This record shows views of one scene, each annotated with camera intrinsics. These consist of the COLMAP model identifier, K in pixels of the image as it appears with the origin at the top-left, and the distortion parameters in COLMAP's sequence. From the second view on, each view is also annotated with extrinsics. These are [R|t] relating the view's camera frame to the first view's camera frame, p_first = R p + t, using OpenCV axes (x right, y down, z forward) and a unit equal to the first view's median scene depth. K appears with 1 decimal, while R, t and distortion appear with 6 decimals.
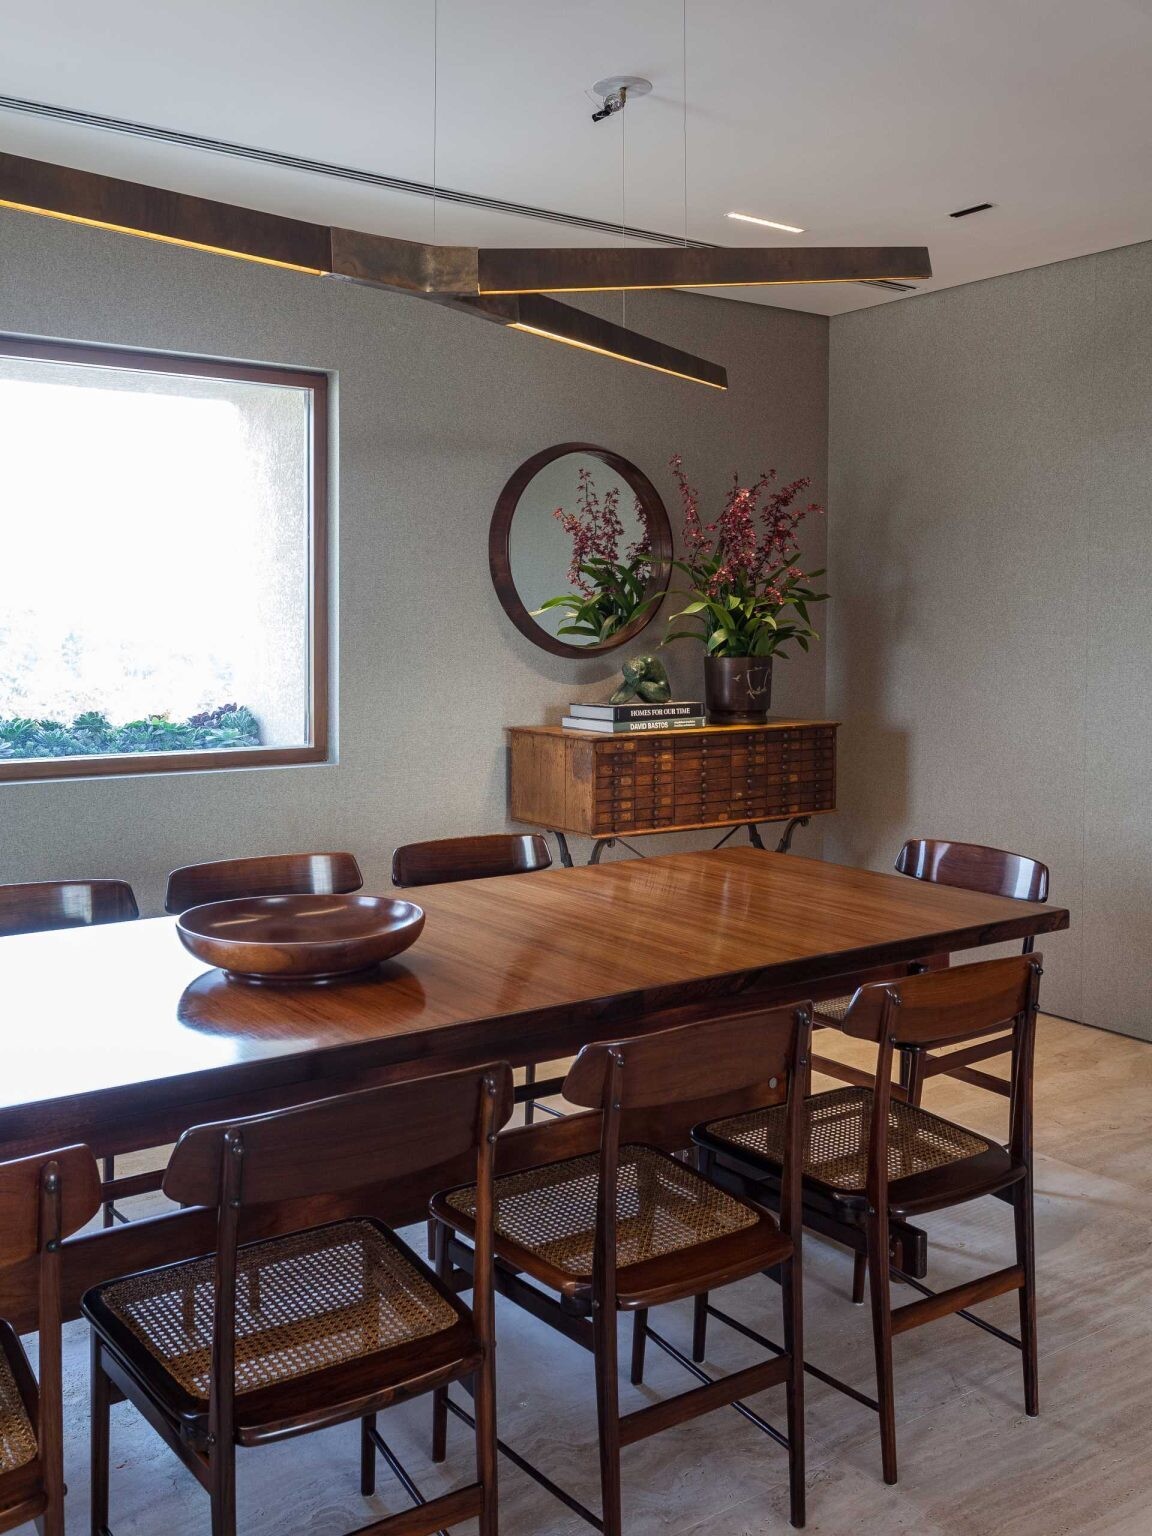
lens RADIAL K [[1417.2, 0, 575.6], [0, 1417.2, 692.1], [0, 0, 1]] dist [-0.002605, -0.008083]
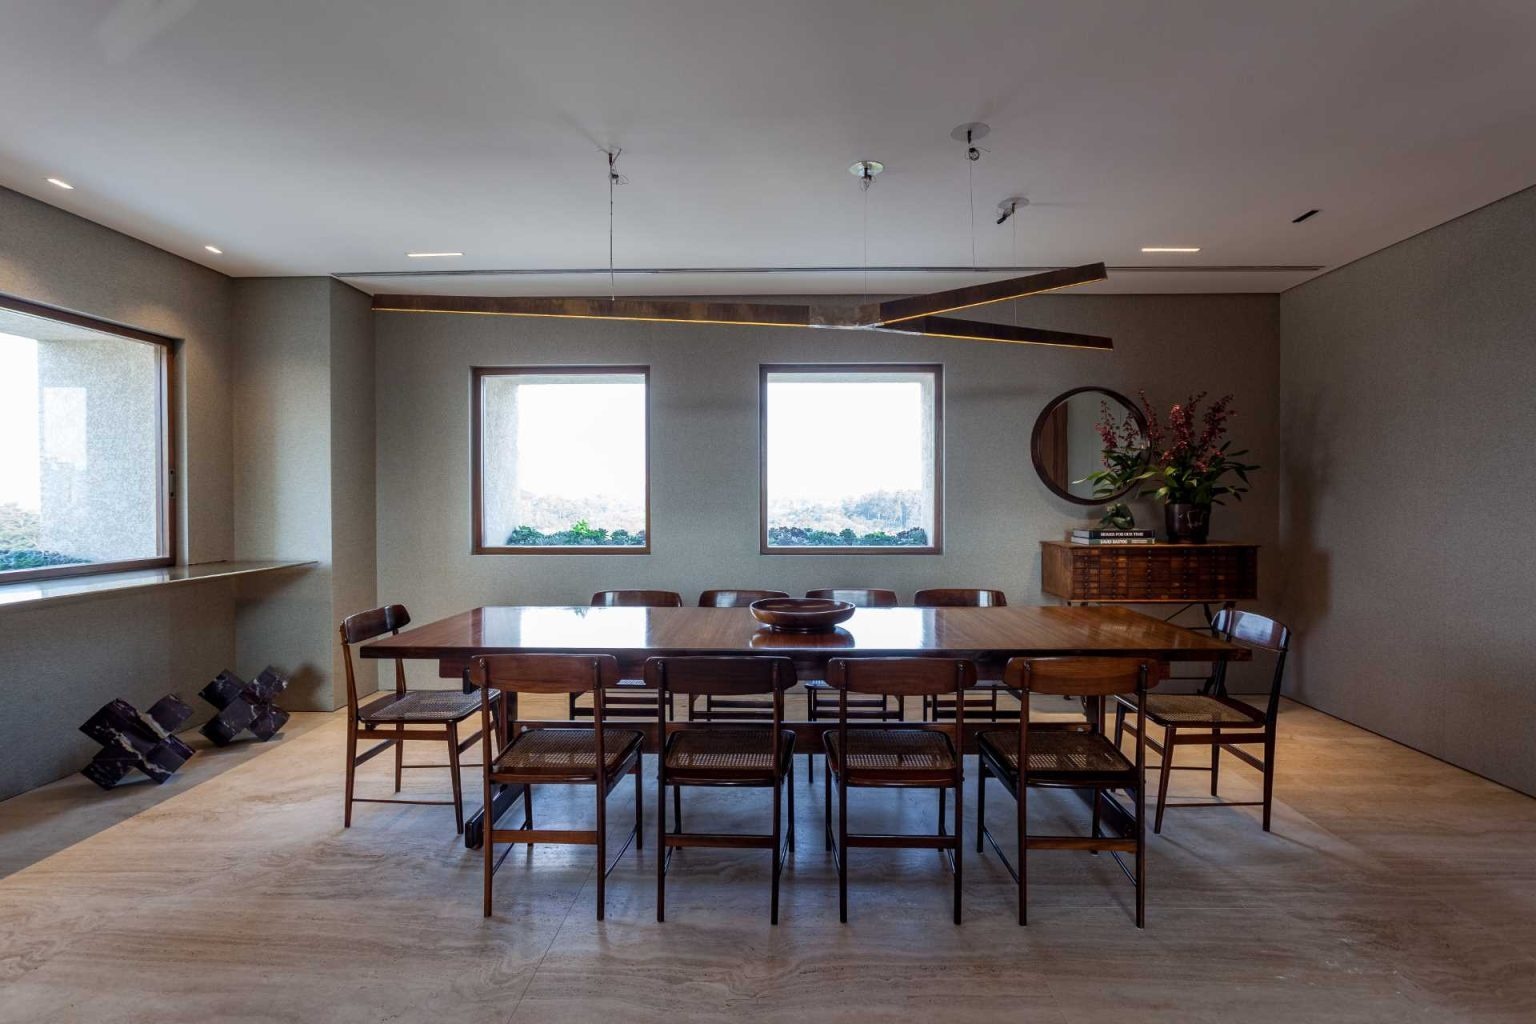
lens RADIAL K [[739.7, 0, 768.0], [0, 739.7, 512.0], [0, 0, 1]] dist [-0.001744, -0.000163]
pose [[0.810719, 0.006958, -0.585393, 0.237659], [-0.027286, 0.999292, -0.025911, 0.021926], [0.584799, 0.036979, 0.810335, -0.004764]]
